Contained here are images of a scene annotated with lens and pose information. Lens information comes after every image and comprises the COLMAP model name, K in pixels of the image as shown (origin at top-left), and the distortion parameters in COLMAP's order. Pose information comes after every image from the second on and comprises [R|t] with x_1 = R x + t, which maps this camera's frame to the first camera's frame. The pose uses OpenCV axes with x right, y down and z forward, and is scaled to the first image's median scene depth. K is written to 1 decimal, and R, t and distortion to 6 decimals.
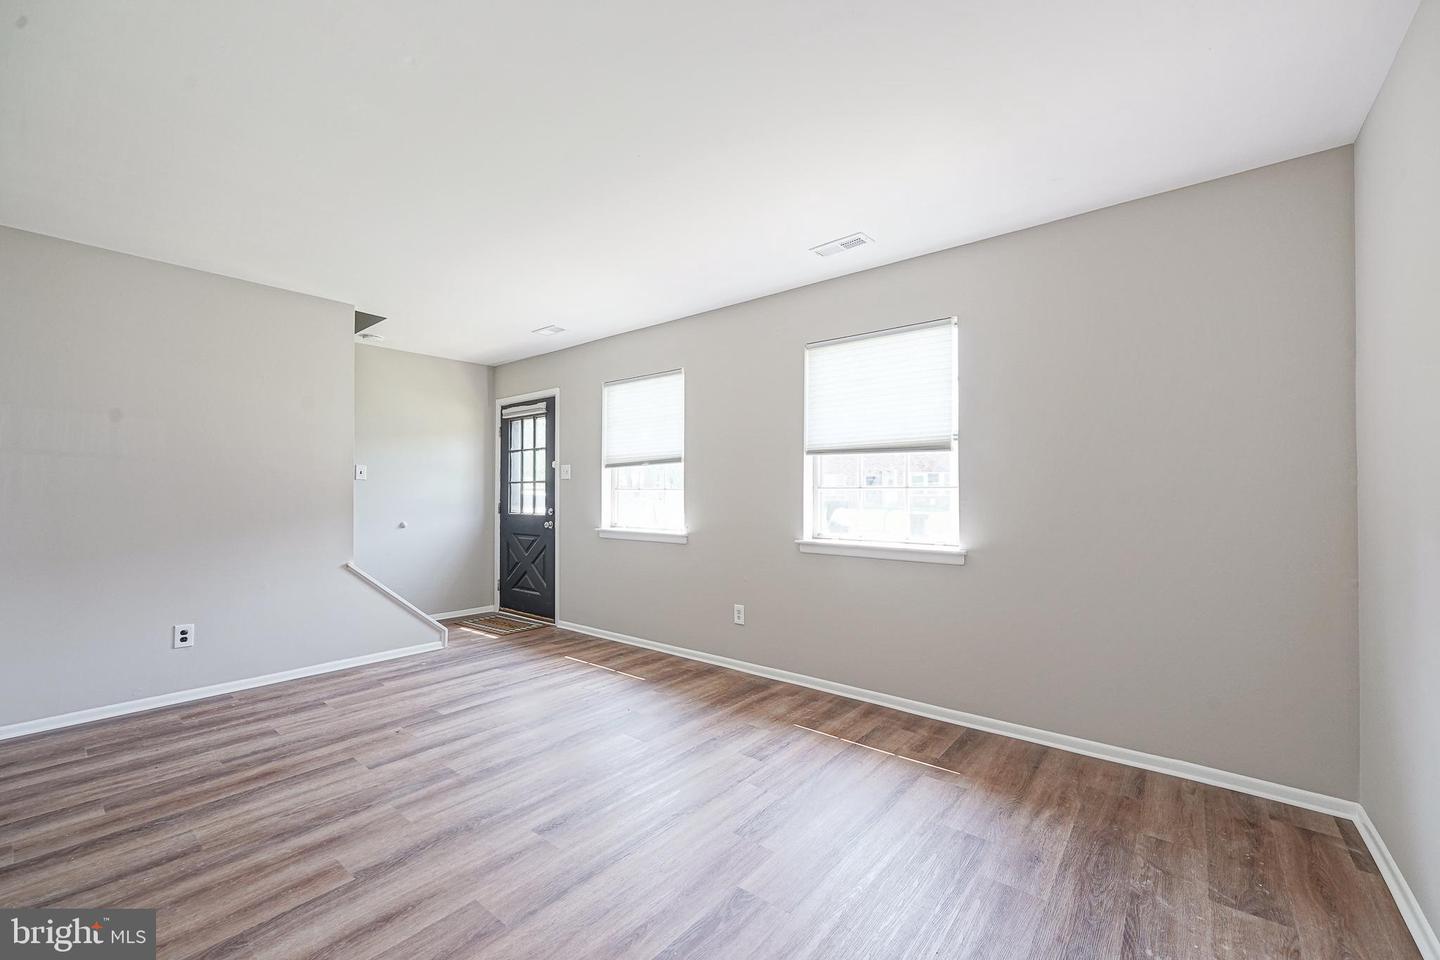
lens RADIAL K [[604.5, 0, 727.2], [0, 604.5, 487.8], [0, 0, 1]] dist [0.001213, 0.000356]
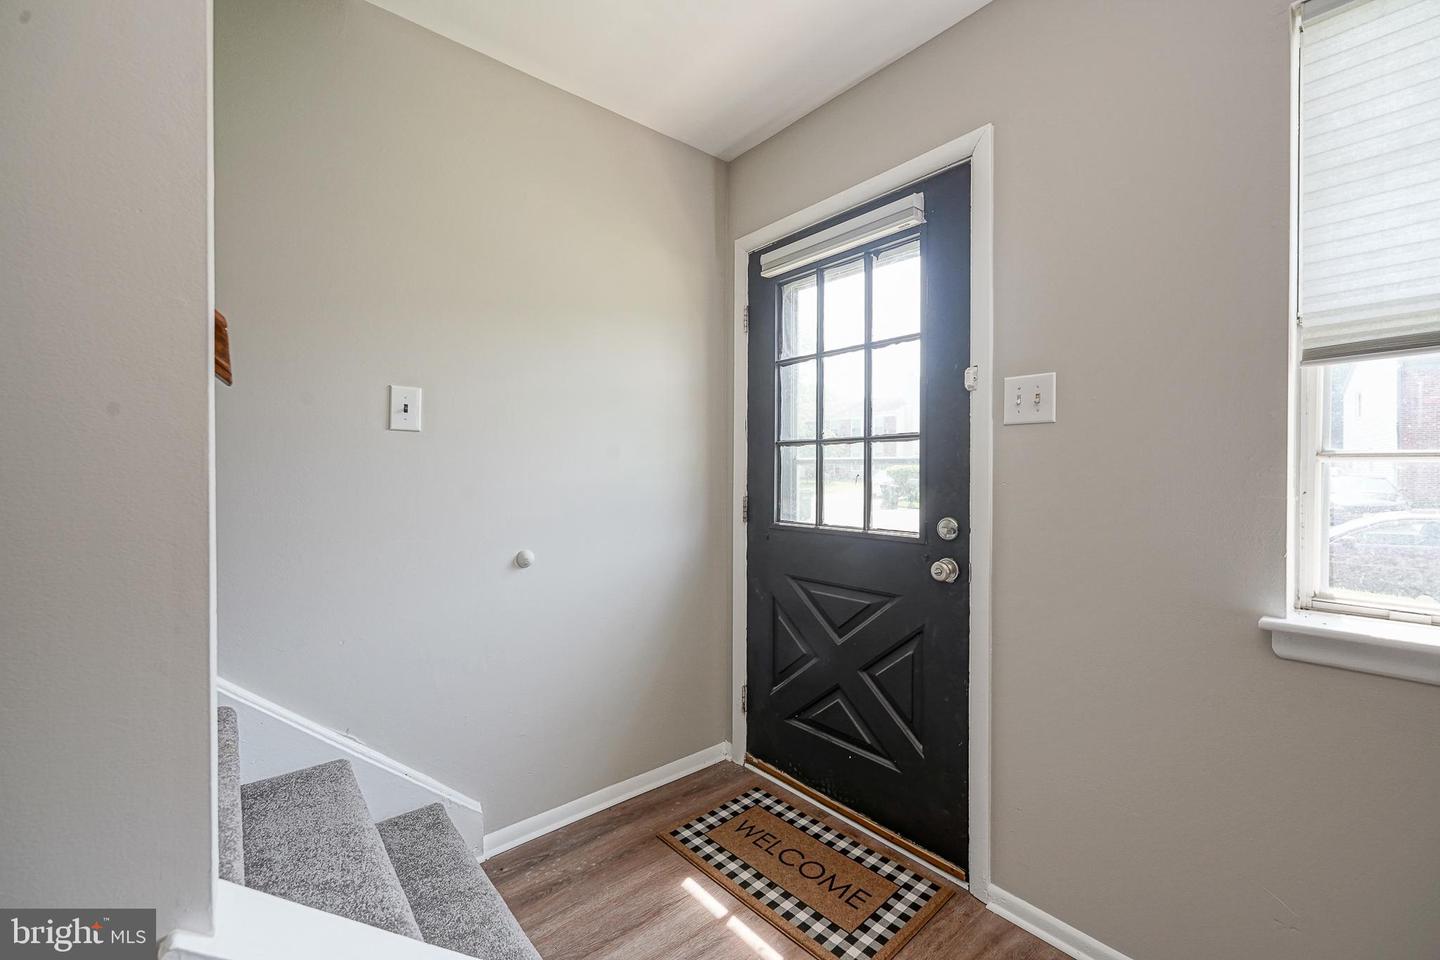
lens RADIAL K [[584.8, 0, 720.6], [0, 584.8, 475.9], [0, 0, 1]] dist [0.000663, -0.000038]
pose [[0.984773, 0.002722, -0.173826, -0.342581], [-0.000058, 0.999883, 0.015326, 0.006625], [0.173847, -0.015083, 0.984657, 0.646859]]
